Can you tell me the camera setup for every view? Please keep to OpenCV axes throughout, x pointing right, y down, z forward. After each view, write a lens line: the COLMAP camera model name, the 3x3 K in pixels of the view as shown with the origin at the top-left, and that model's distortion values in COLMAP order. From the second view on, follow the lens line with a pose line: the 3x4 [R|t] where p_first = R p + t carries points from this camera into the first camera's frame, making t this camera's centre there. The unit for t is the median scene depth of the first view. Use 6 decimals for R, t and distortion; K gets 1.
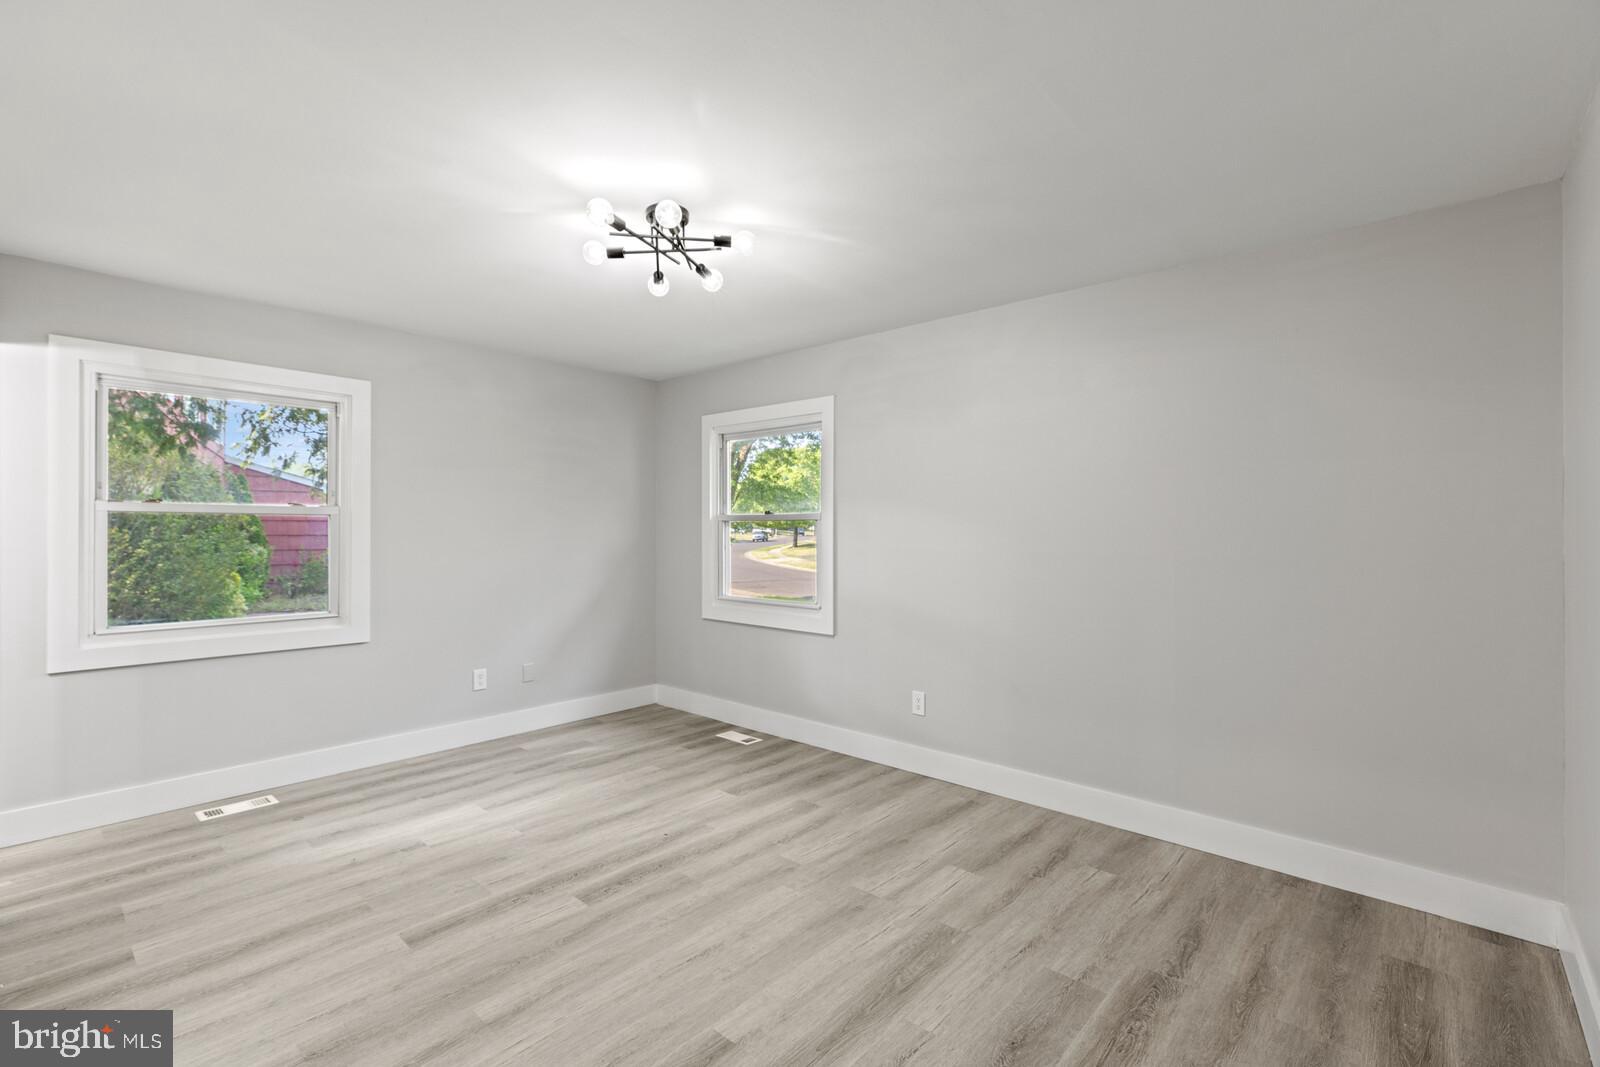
lens RADIAL K [[713.6, 0, 799.9], [0, 713.6, 532.0], [0, 0, 1]] dist [0.002279, -0.000804]
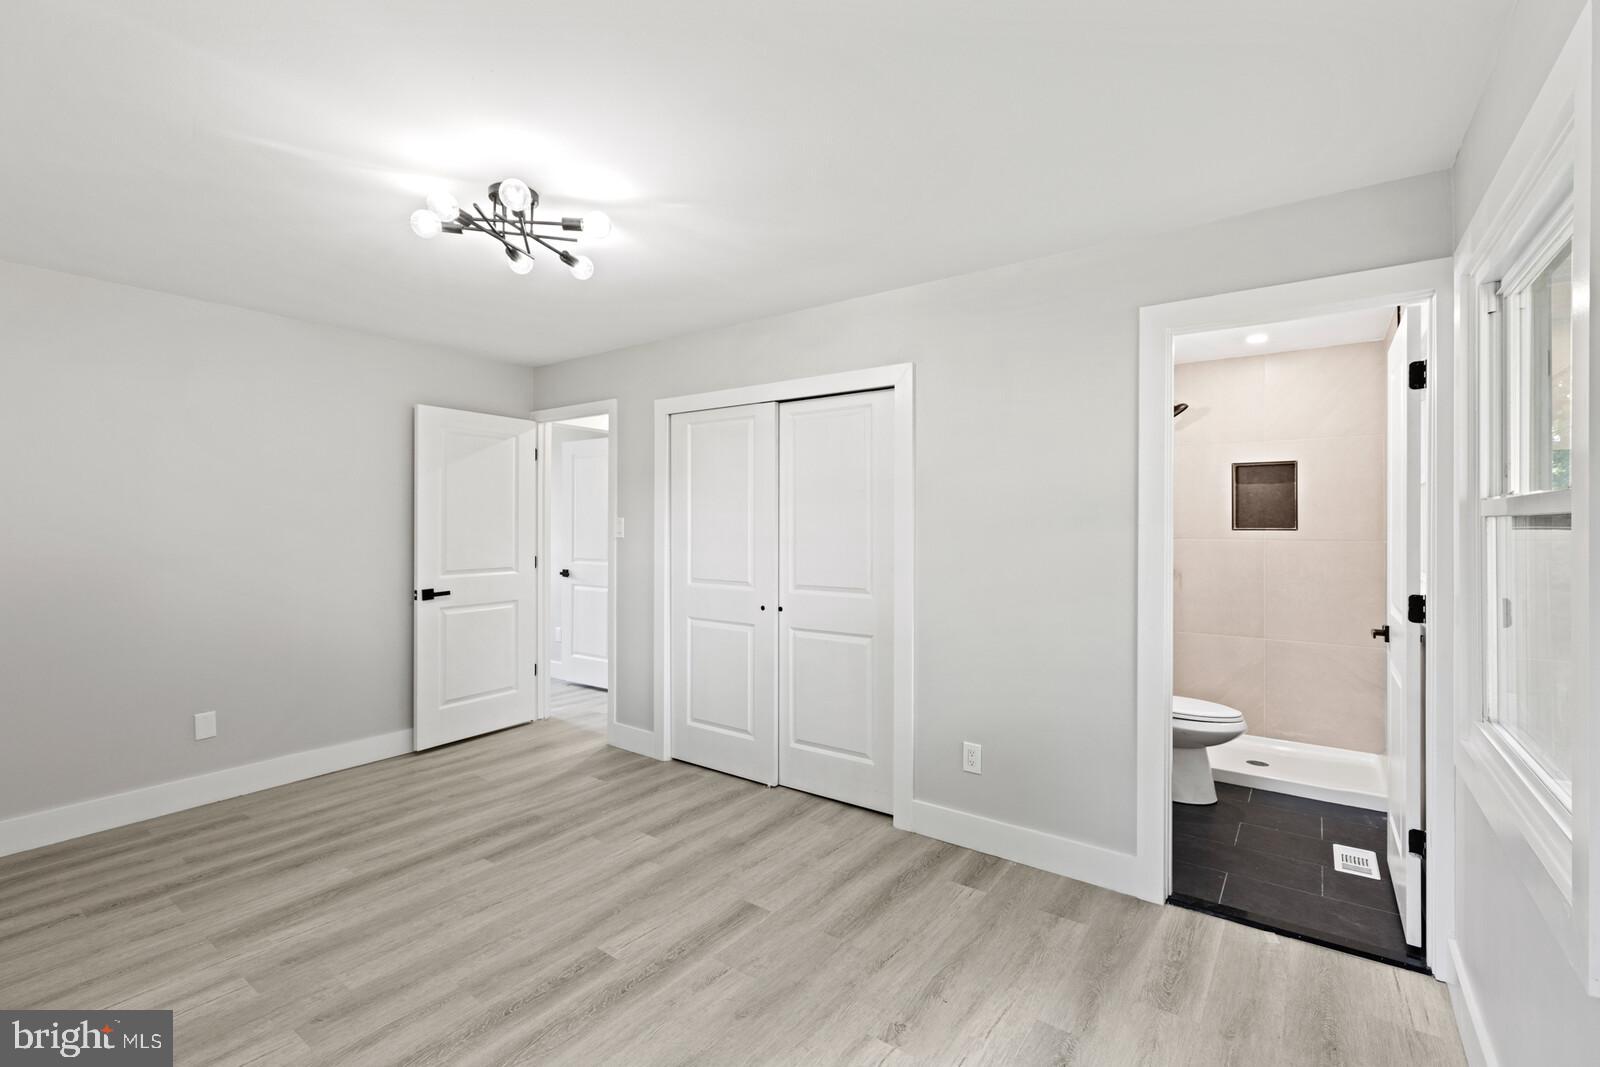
lens RADIAL K [[713.6, 0, 802.3], [0, 713.6, 524.5], [0, 0, 1]] dist [0.002279, -0.000804]
pose [[-0.994311, -0.004736, -0.106414, -0.462423], [-0.004803, 0.999988, 0.000369, -0.026374], [0.106411, 0.000878, -0.994322, 1.960441]]
